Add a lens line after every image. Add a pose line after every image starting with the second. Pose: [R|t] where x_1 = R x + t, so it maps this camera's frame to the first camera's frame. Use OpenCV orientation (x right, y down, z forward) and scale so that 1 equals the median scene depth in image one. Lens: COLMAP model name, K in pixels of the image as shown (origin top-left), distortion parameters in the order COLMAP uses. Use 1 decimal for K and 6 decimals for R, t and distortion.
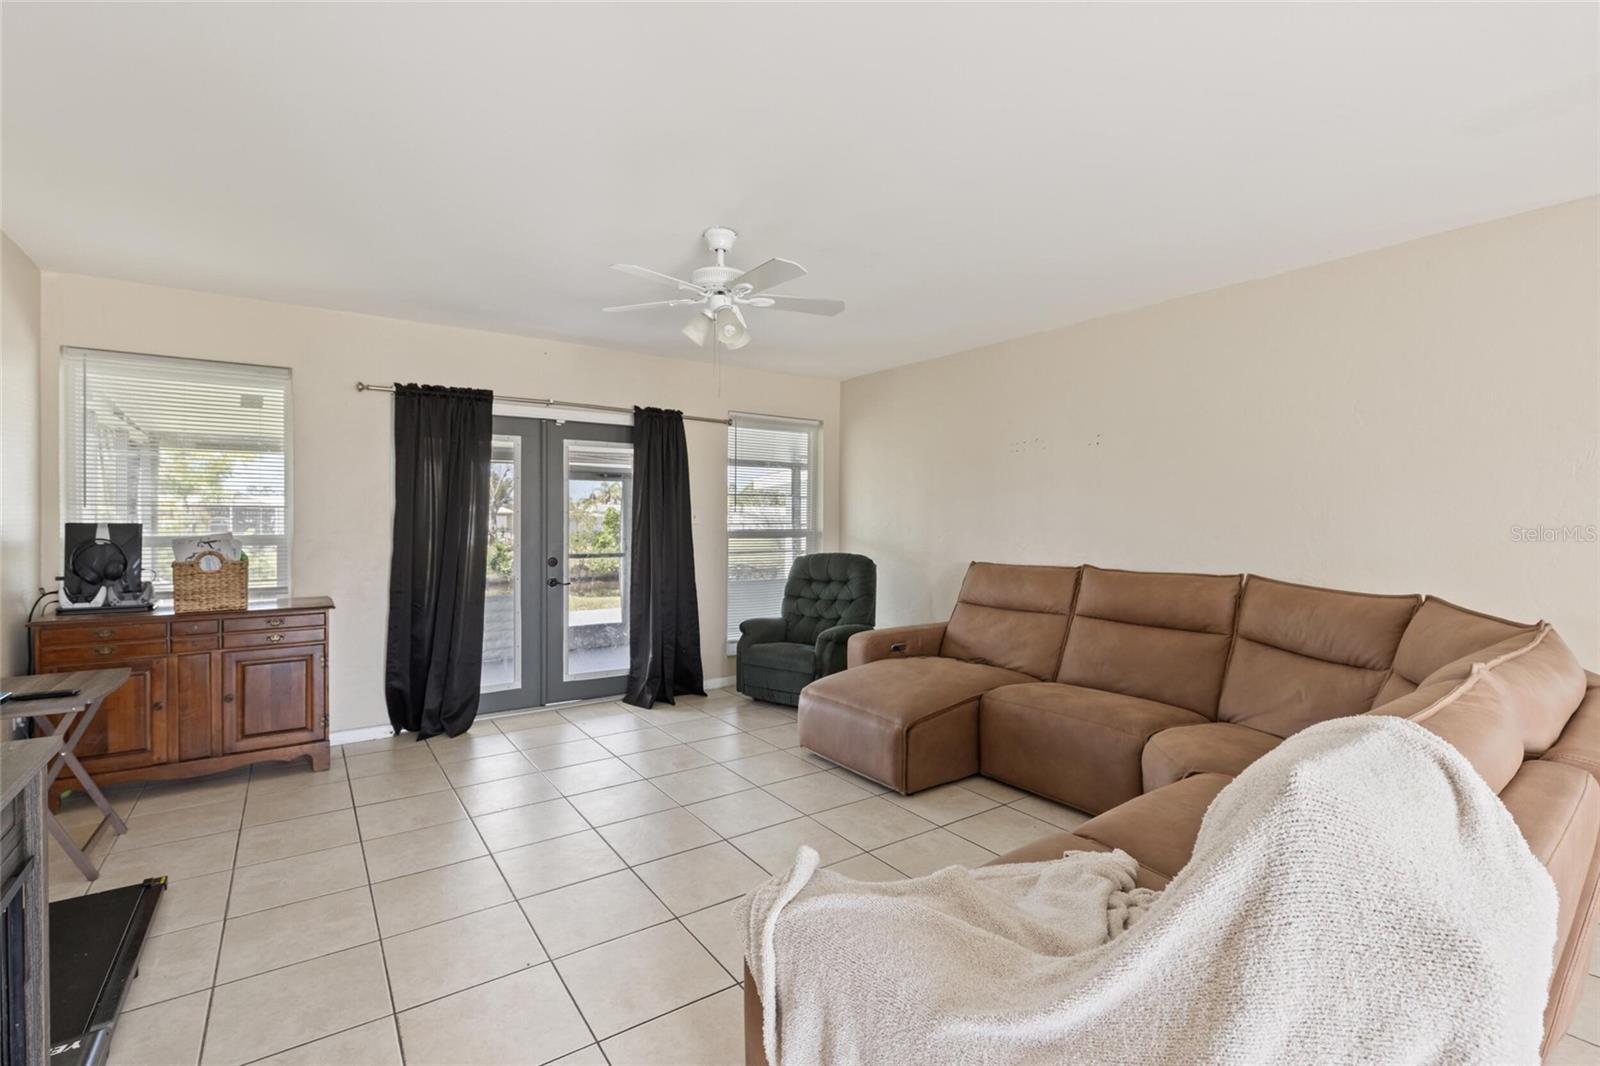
lens RADIAL K [[721.9, 0, 789.1], [0, 721.9, 520.9], [0, 0, 1]] dist [0.010218, -0.003337]
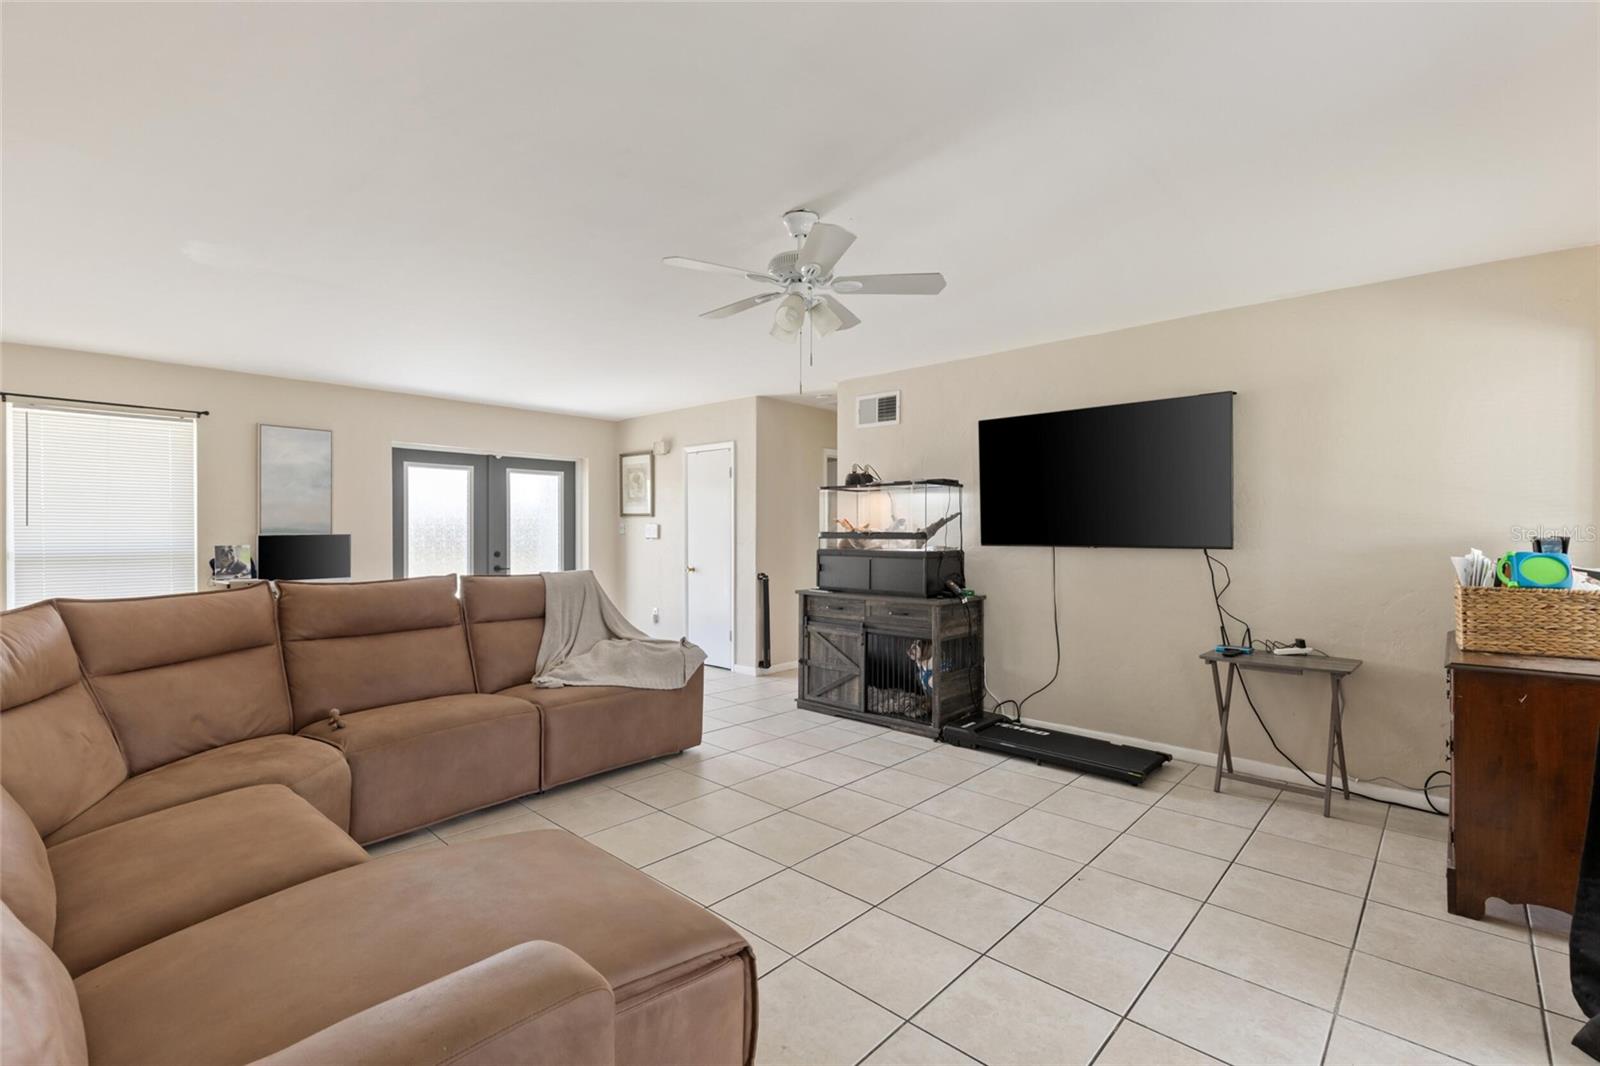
lens RADIAL K [[721.9, 0, 793.1], [0, 721.9, 528.9], [0, 0, 1]] dist [0.010218, -0.003337]
pose [[-0.975494, -0.007078, -0.219910, 0.071976], [-0.007821, 0.999966, 0.002507, -0.000463], [0.219885, 0.004165, -0.975517, 1.260777]]
